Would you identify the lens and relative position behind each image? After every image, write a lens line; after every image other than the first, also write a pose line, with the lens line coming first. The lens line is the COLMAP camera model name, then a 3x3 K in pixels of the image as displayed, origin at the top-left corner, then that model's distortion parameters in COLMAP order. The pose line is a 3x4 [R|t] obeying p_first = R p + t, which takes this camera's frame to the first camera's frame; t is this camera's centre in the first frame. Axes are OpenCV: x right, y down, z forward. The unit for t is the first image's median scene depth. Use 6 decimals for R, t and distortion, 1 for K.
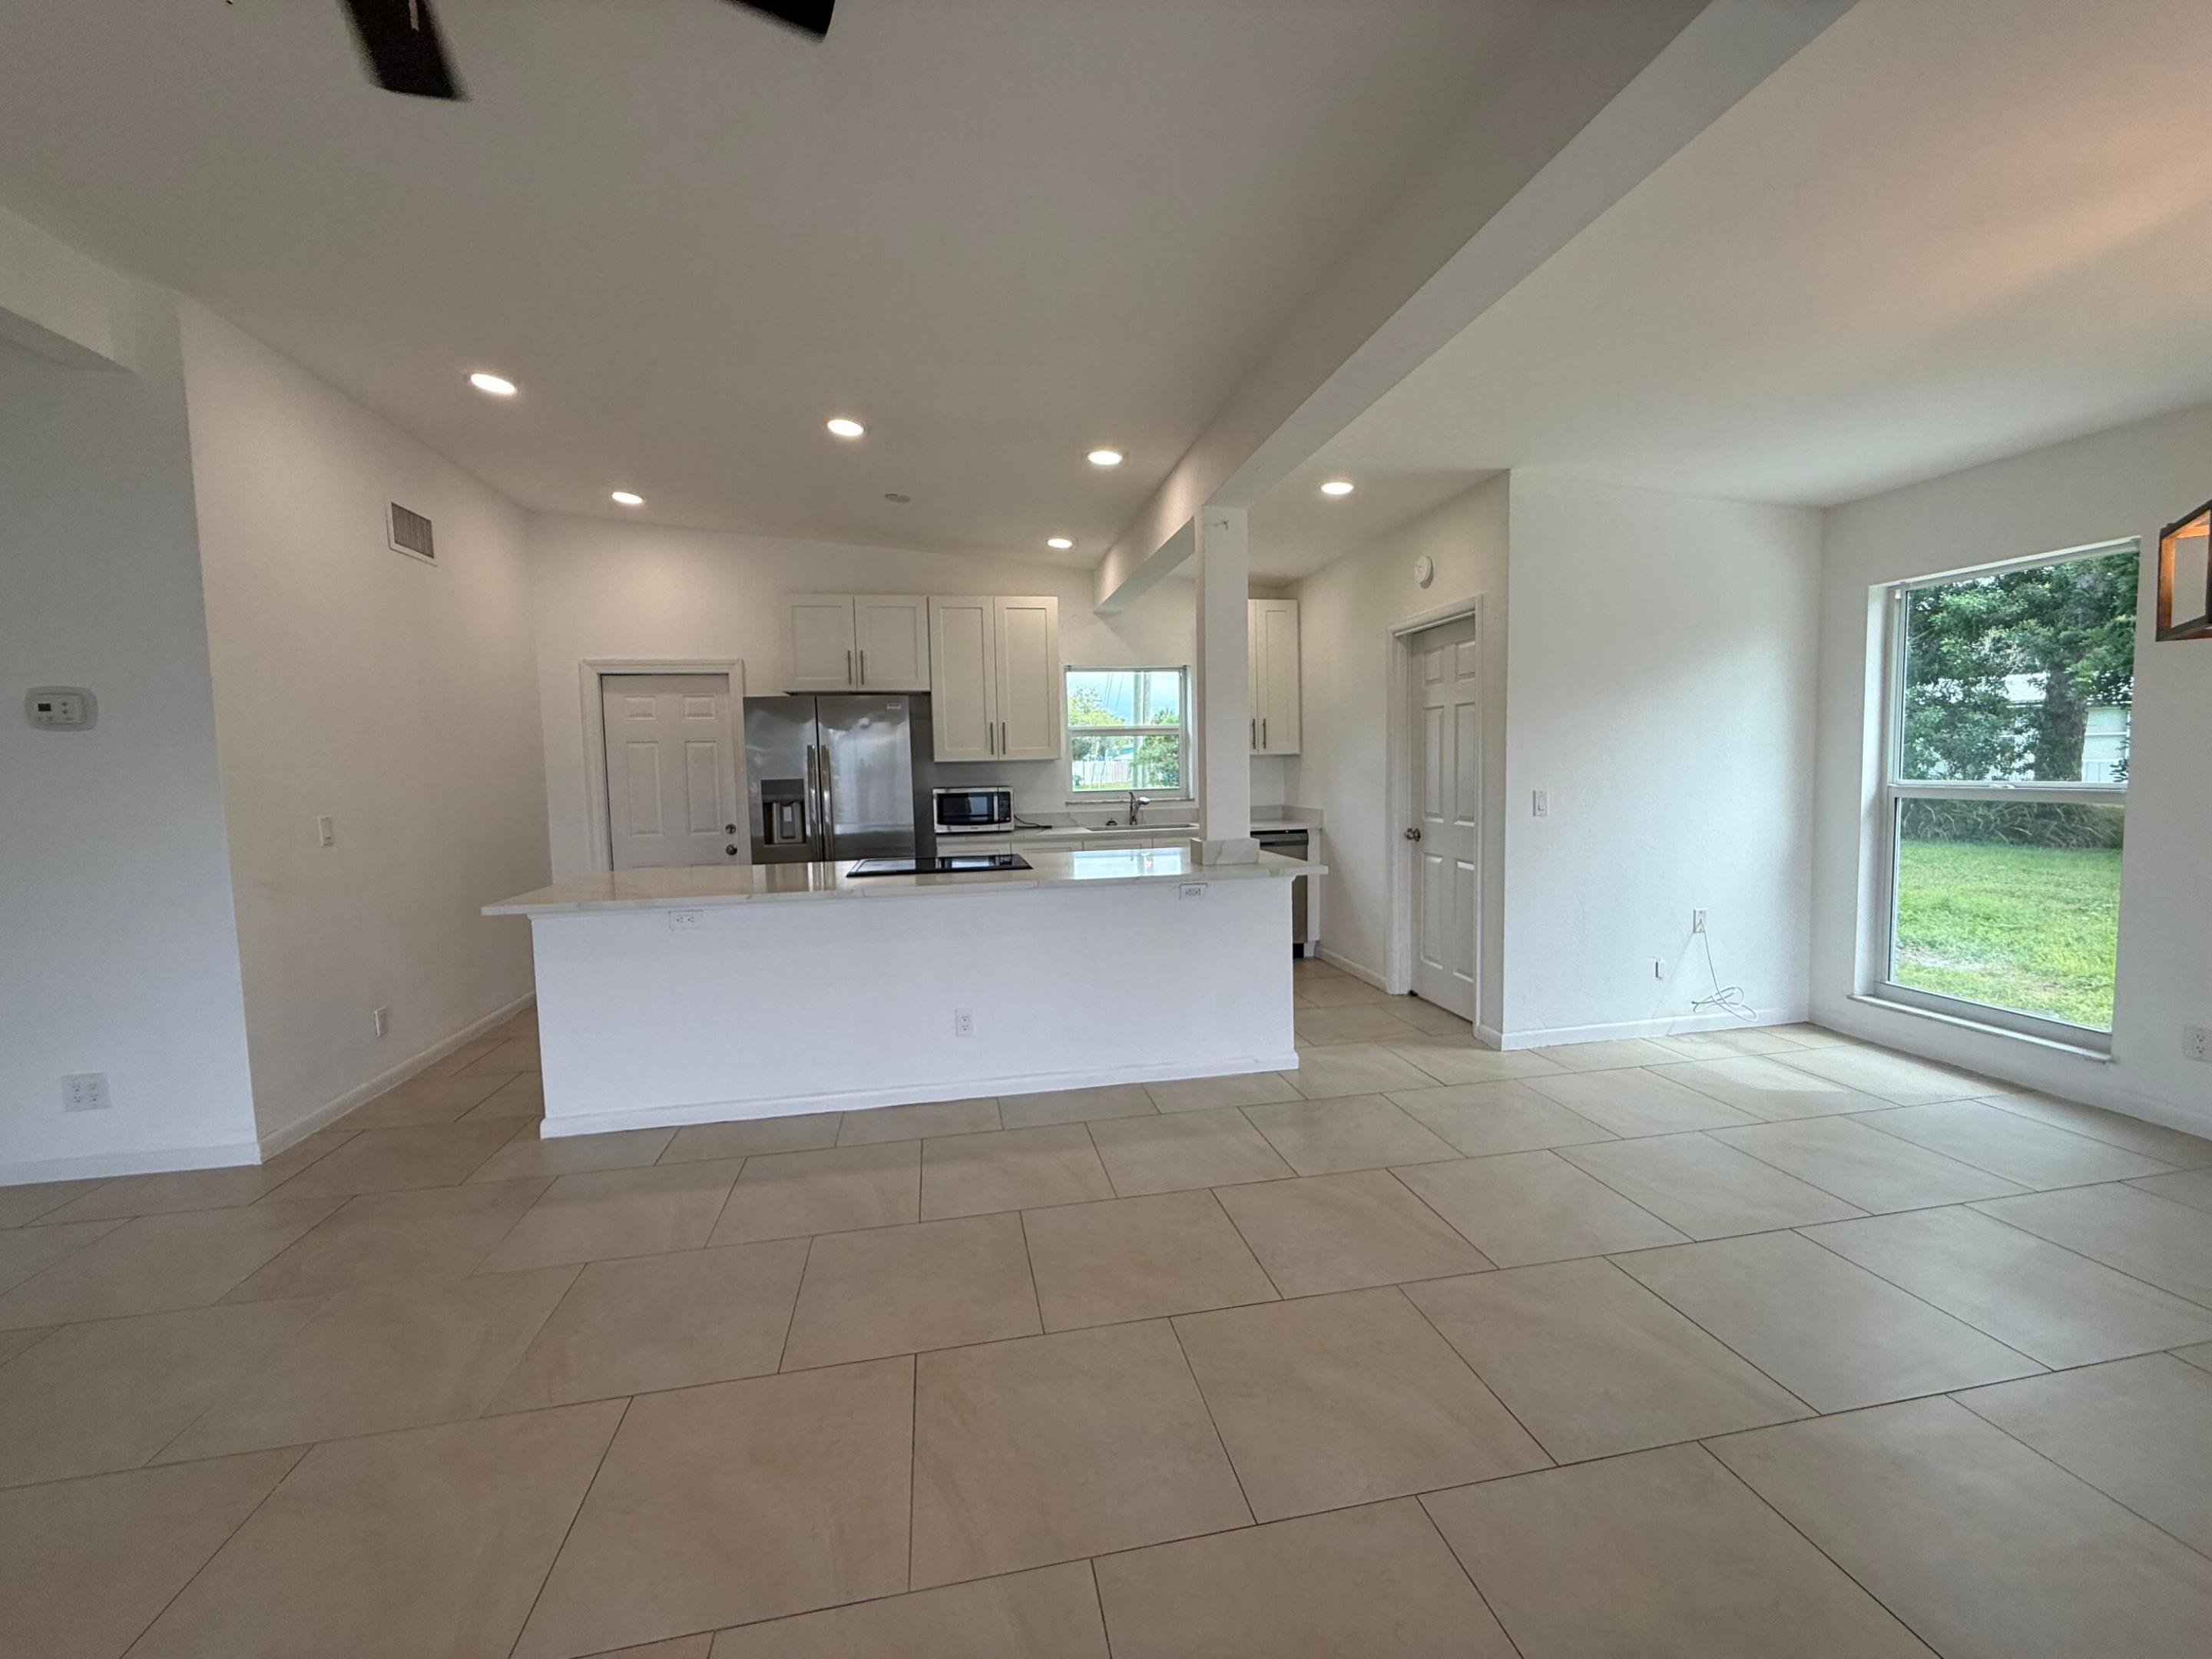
lens RADIAL K [[882.6, 0, 1105.2], [0, 882.6, 826.4], [0, 0, 1]] dist [-0.000744, 0.000273]
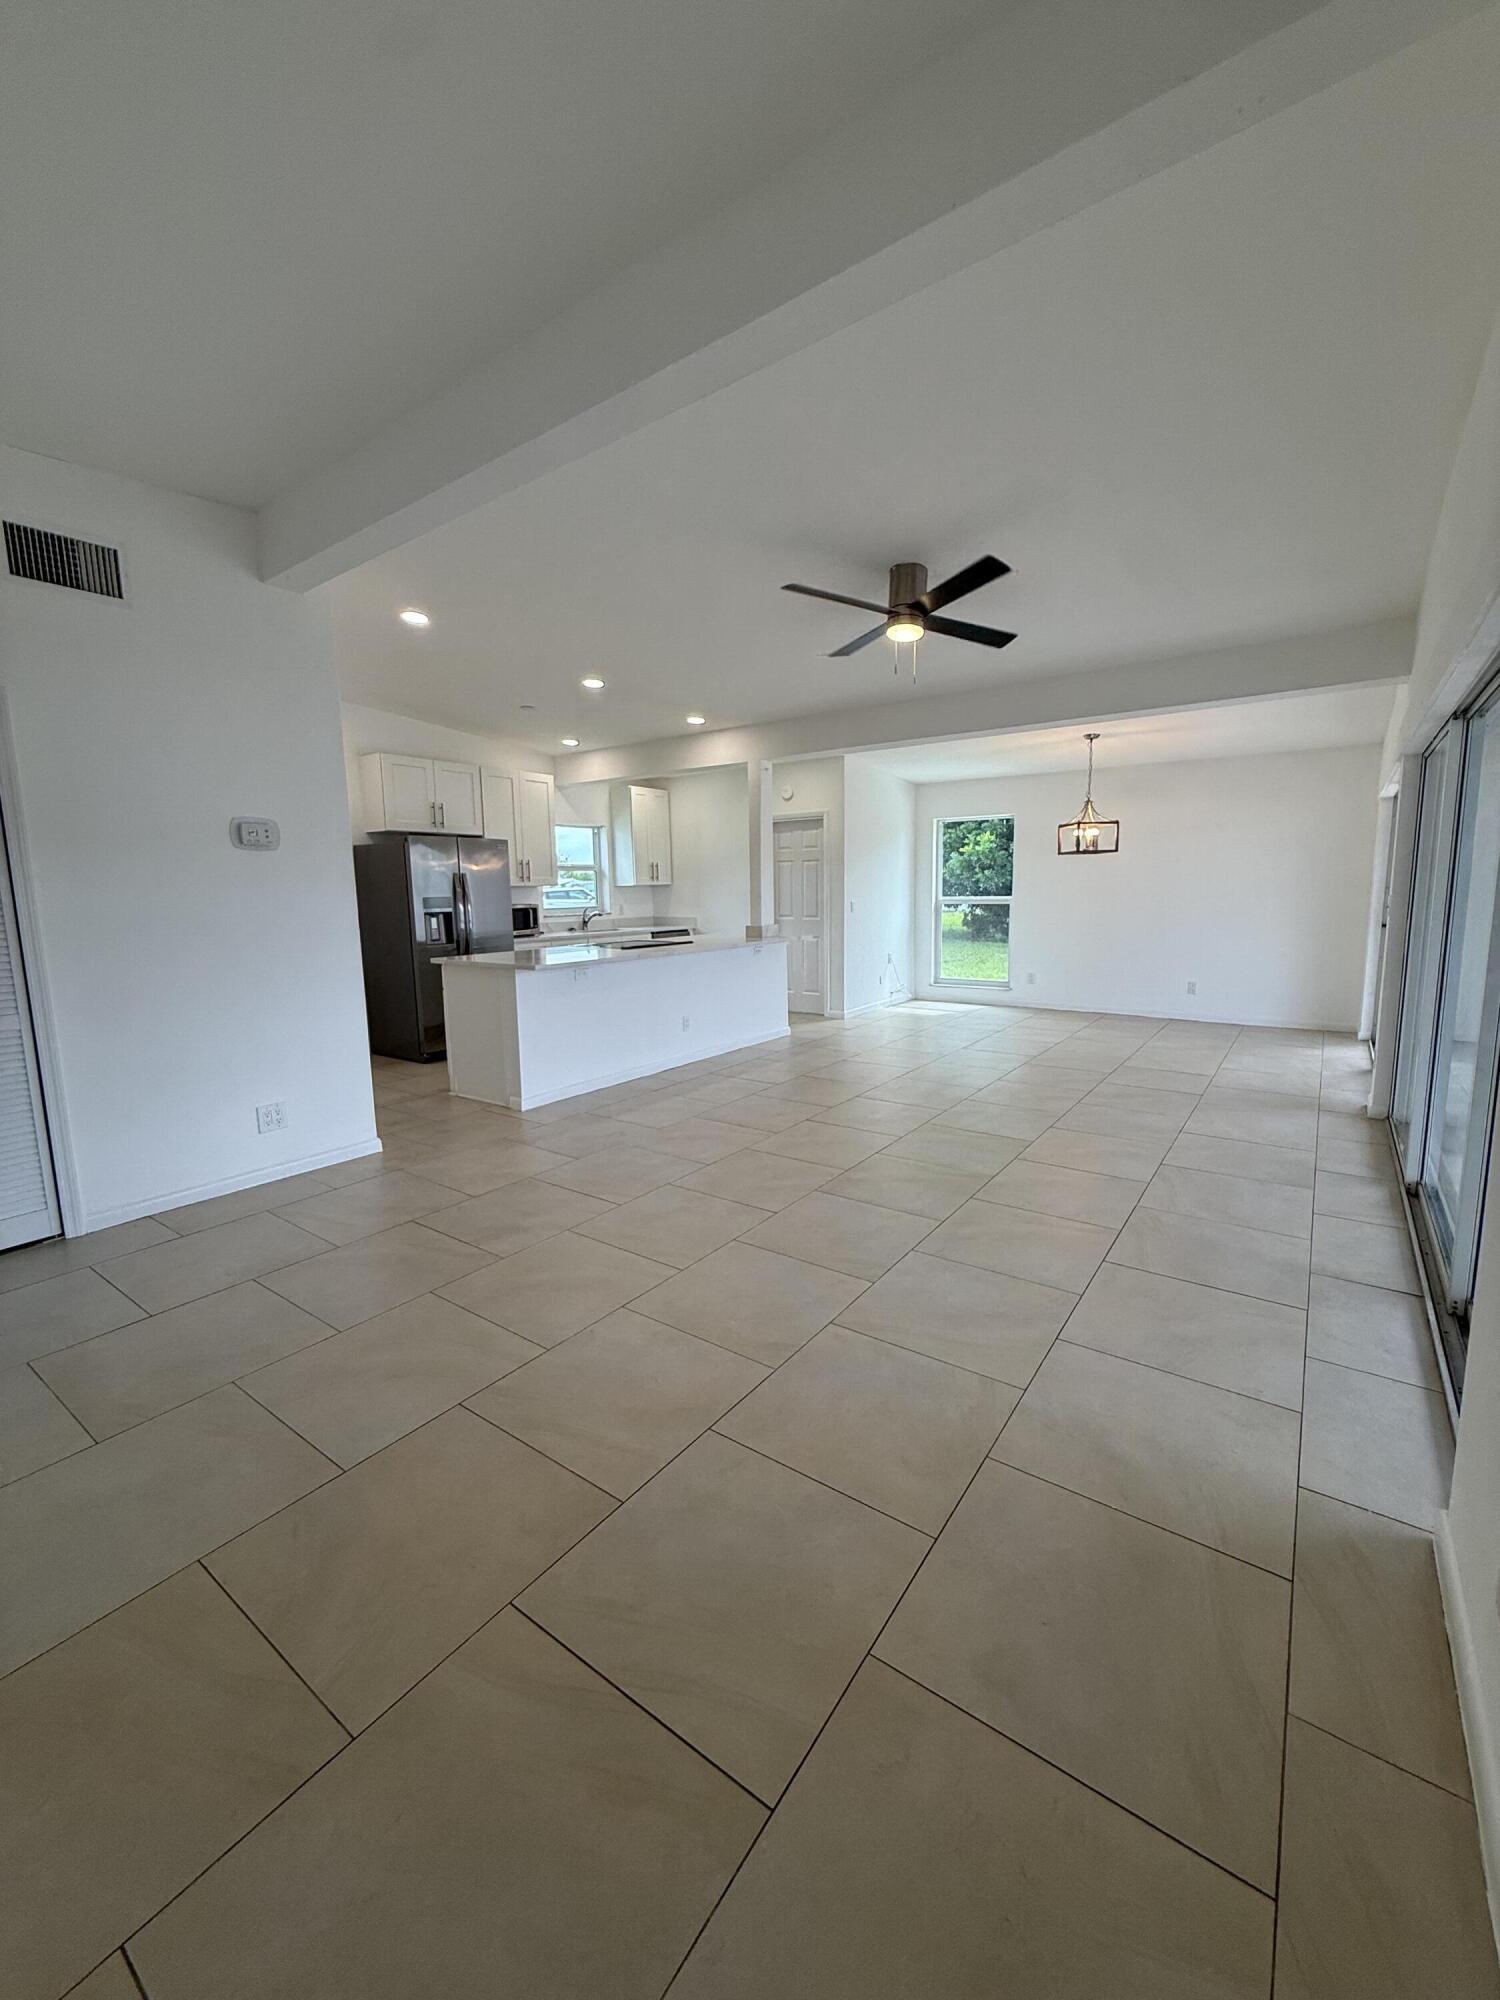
lens RADIAL K [[796.6, 0, 750.0], [0, 796.6, 1000.0], [0, 0, 1]] dist [0.000200, 0.000211]
pose [[0.731120, -0.084901, 0.676946, -0.917337], [0.047980, 0.996169, 0.073117, 0.041224], [-0.680560, -0.020977, 0.732392, -0.260340]]
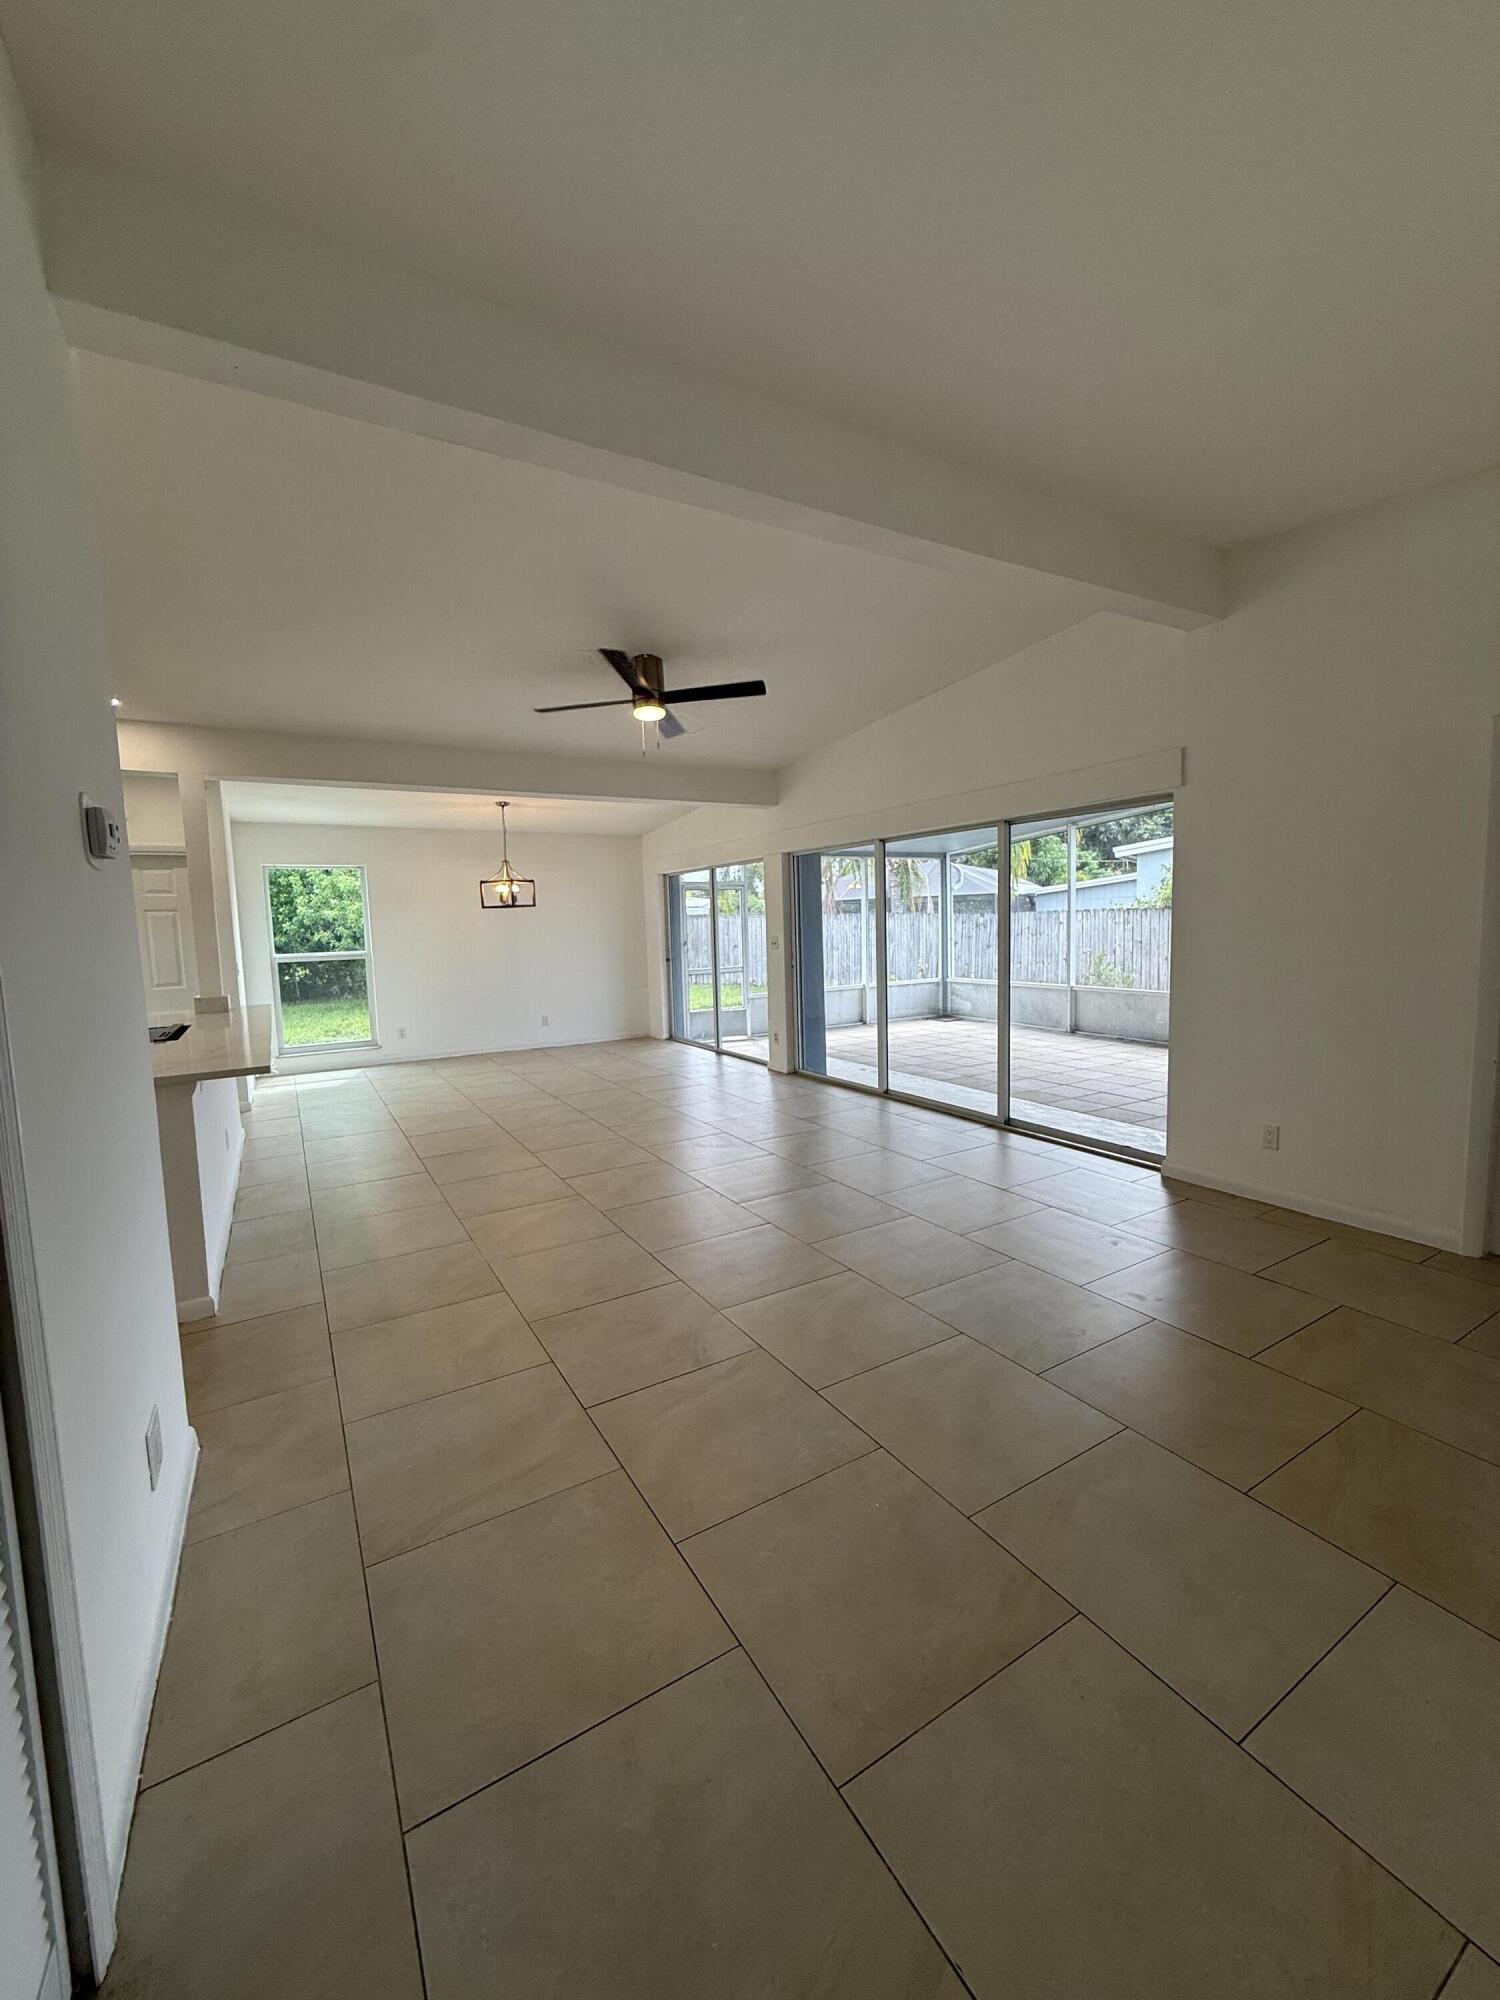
lens RADIAL K [[804.5, 0, 756.4], [0, 804.5, 993.9], [0, 0, 1]] dist [0.002433, 0.000237]
pose [[-0.340121, -0.055464, 0.938744, -1.167945], [0.103623, 0.989970, 0.096034, -0.019954], [-0.934655, 0.129938, -0.330963, 0.478621]]
